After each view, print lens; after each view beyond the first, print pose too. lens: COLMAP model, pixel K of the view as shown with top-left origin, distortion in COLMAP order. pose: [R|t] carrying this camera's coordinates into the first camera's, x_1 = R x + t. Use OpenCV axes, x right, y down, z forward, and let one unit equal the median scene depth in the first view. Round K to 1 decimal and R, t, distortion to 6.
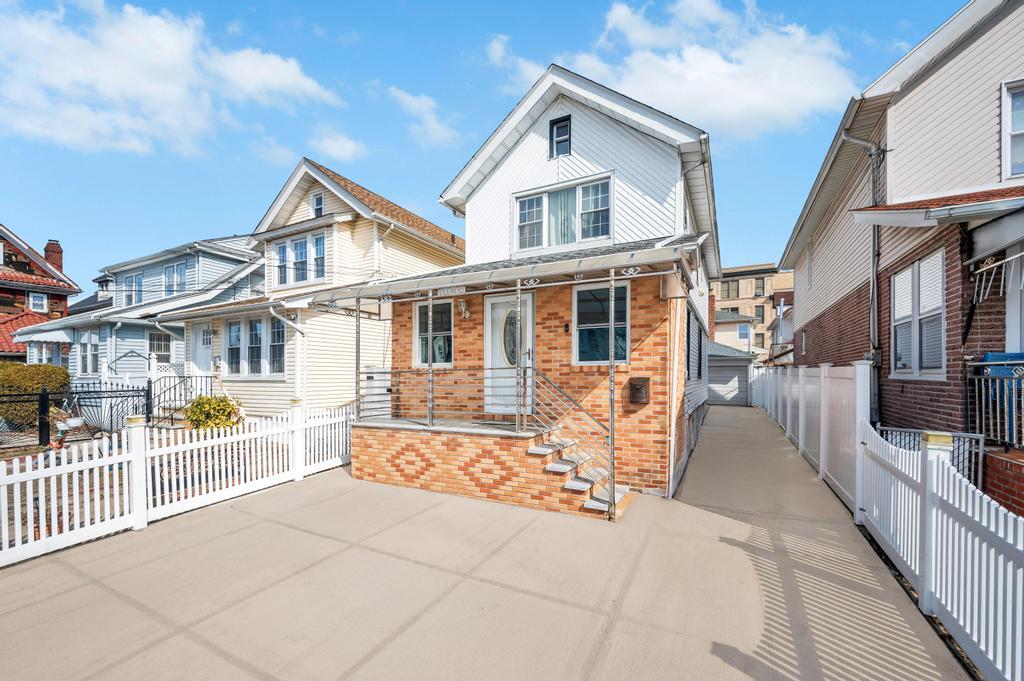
lens RADIAL K [[411.7, 0, 510.3], [0, 411.7, 386.5], [0, 0, 1]] dist [0.002862, -0.000480]
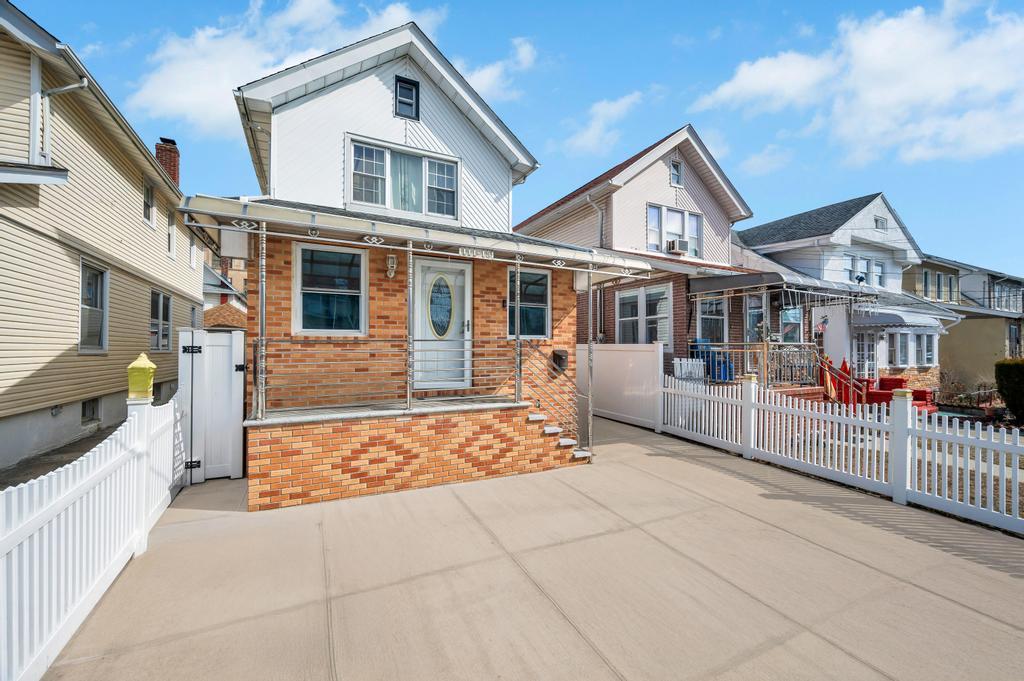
lens RADIAL K [[411.7, 0, 505.4], [0, 411.7, 349.6], [0, 0, 1]] dist [0.002862, -0.000480]
pose [[0.587517, 0.002322, 0.809208, -0.713030], [0.012520, 0.999850, -0.011959, -0.008422], [-0.809115, 0.017157, 0.587400, 0.354552]]
